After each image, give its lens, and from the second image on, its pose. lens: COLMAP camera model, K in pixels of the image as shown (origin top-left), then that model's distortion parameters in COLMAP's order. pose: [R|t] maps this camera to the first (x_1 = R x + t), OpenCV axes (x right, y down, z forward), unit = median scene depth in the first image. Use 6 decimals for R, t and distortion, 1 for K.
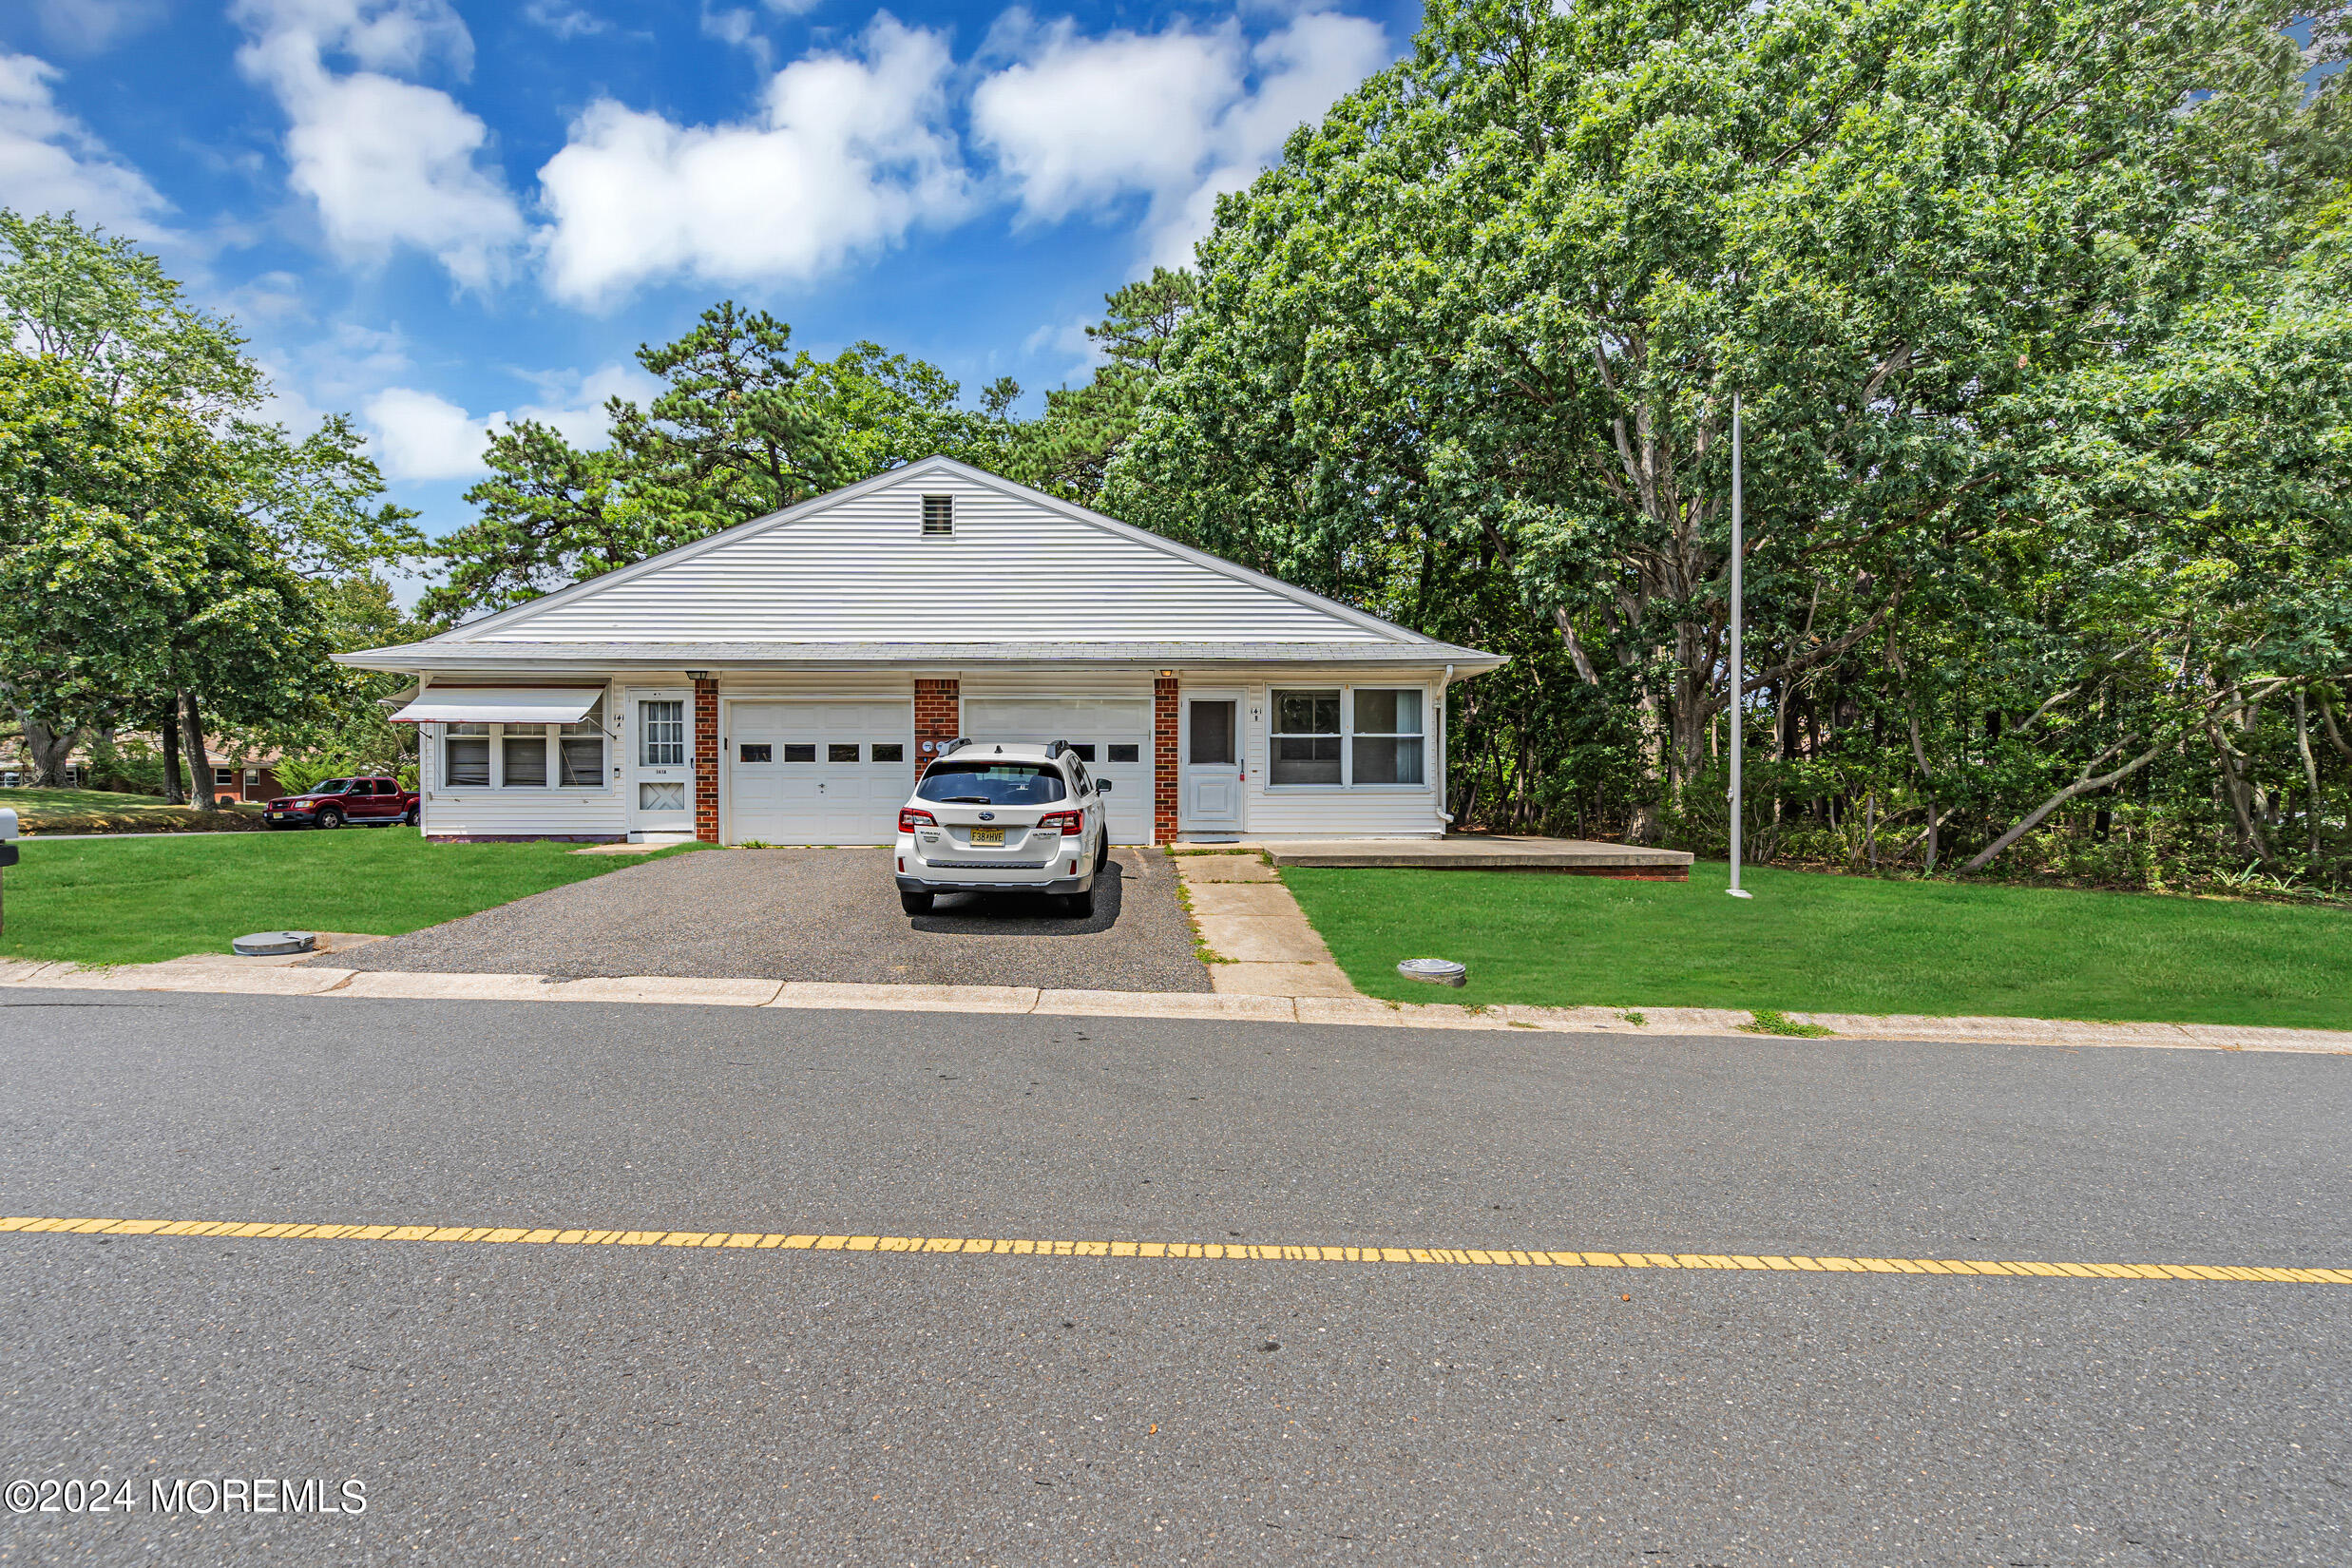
lens RADIAL K [[1066.4, 0, 1179.9], [0, 1066.4, 778.5], [0, 0, 1]] dist [-0.001130, 0.000346]
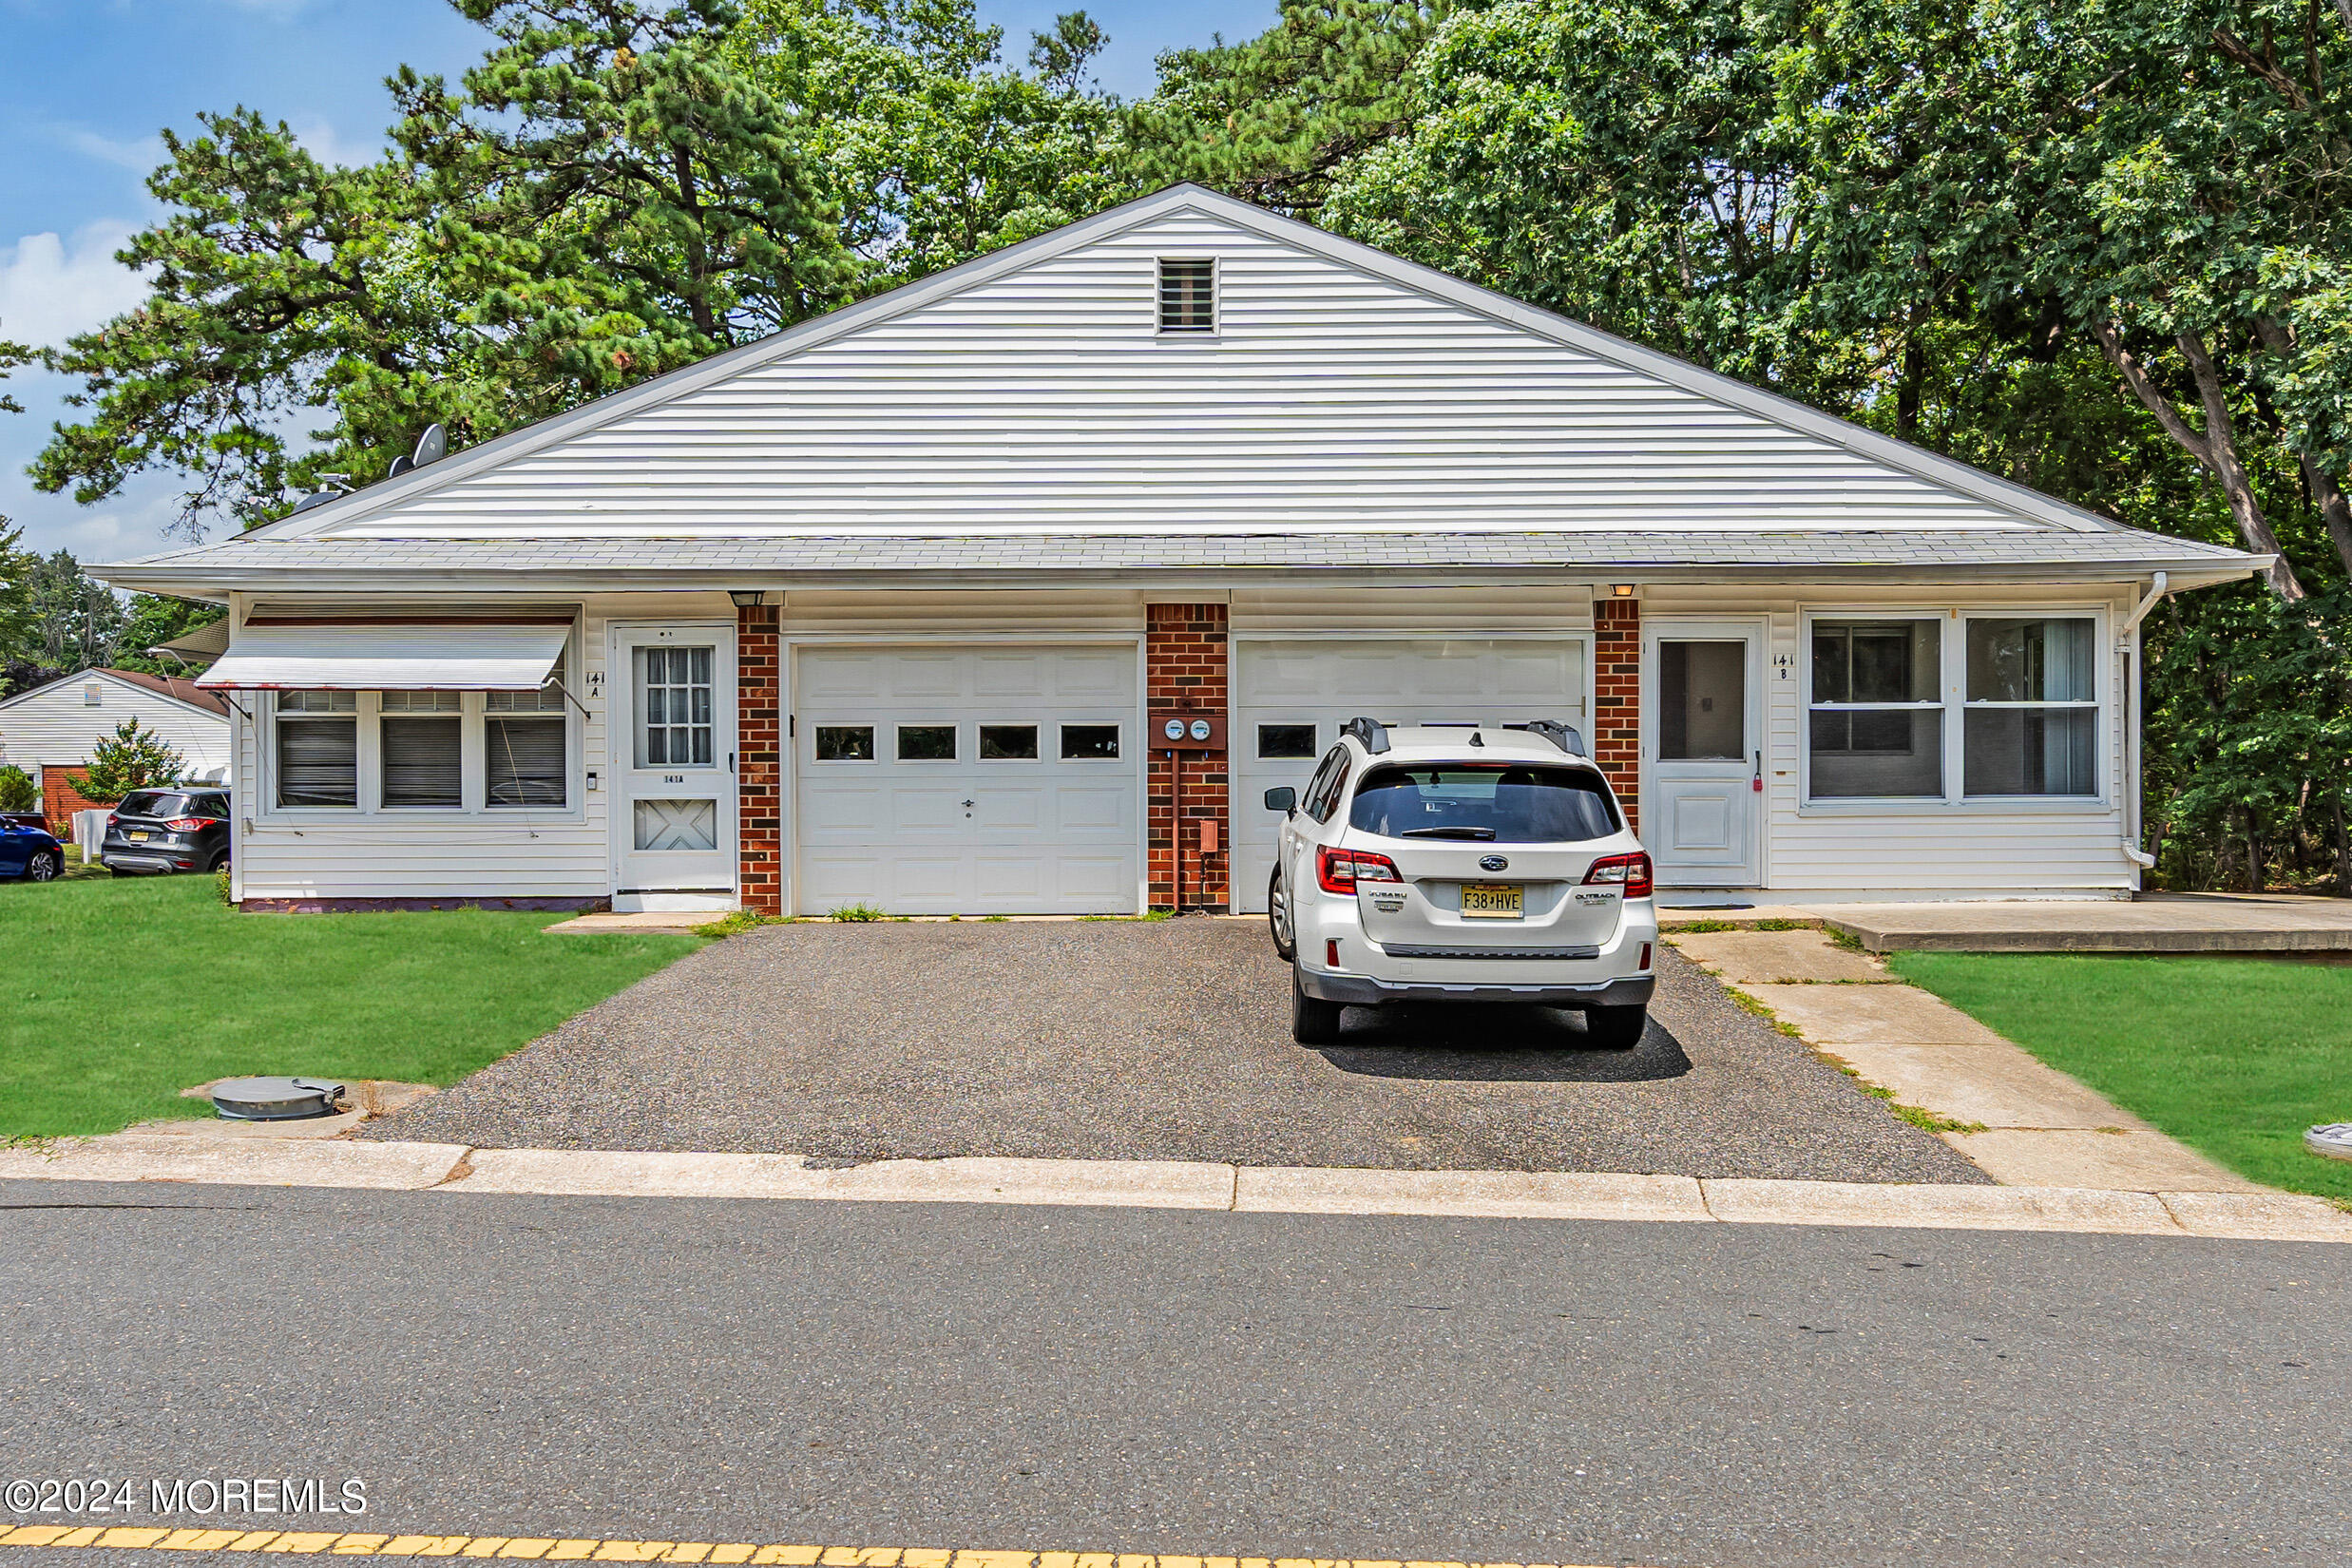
lens RADIAL K [[2093.0, 0, 1176.0], [0, 2093.0, 784.0], [0, 0, 1]] dist [-0.007207, -0.000324]
pose [[0.999898, -0.003923, -0.013732, -0.219694], [0.003972, 0.999986, 0.003532, -0.006433], [0.013718, -0.003587, 0.999899, -0.047876]]
